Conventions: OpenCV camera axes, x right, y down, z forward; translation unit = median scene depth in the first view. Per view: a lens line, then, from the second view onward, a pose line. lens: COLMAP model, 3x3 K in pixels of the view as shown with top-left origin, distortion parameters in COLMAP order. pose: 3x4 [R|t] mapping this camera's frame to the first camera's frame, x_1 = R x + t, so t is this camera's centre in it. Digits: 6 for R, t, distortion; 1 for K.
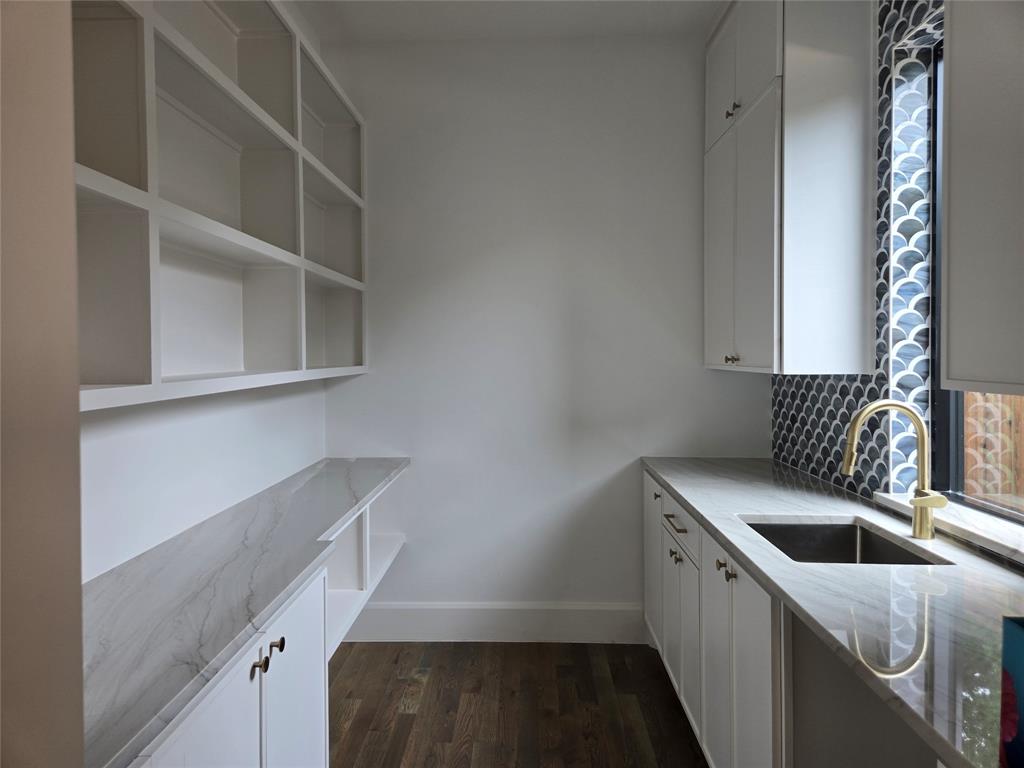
lens RADIAL K [[685.4, 0, 510.0], [0, 685.4, 380.1], [0, 0, 1]] dist [0.060937, -0.011743]
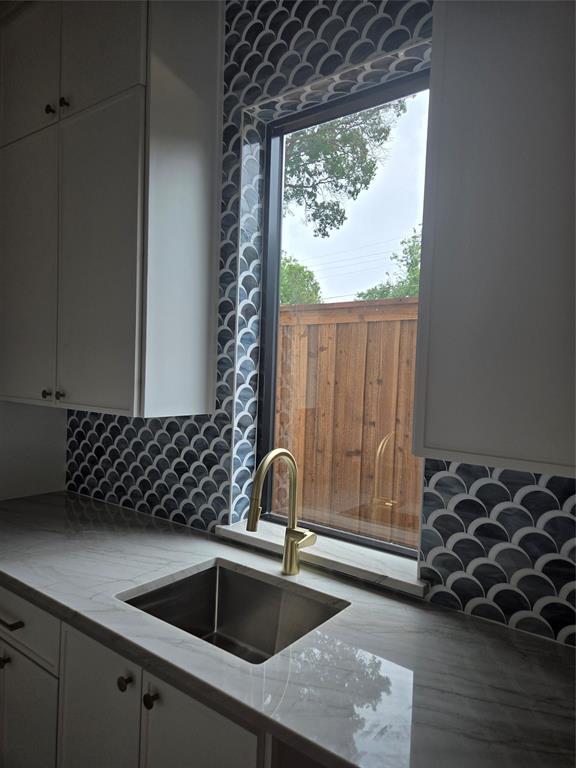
lens RADIAL K [[514.0, 0, 291.2], [0, 514.0, 392.2], [0, 0, 1]] dist [0.060937, -0.011743]
pose [[0.581001, -0.003502, 0.813895, -0.052369], [-0.007085, 0.999931, 0.009360, -0.052103], [-0.813872, -0.011204, 0.580936, 0.462062]]
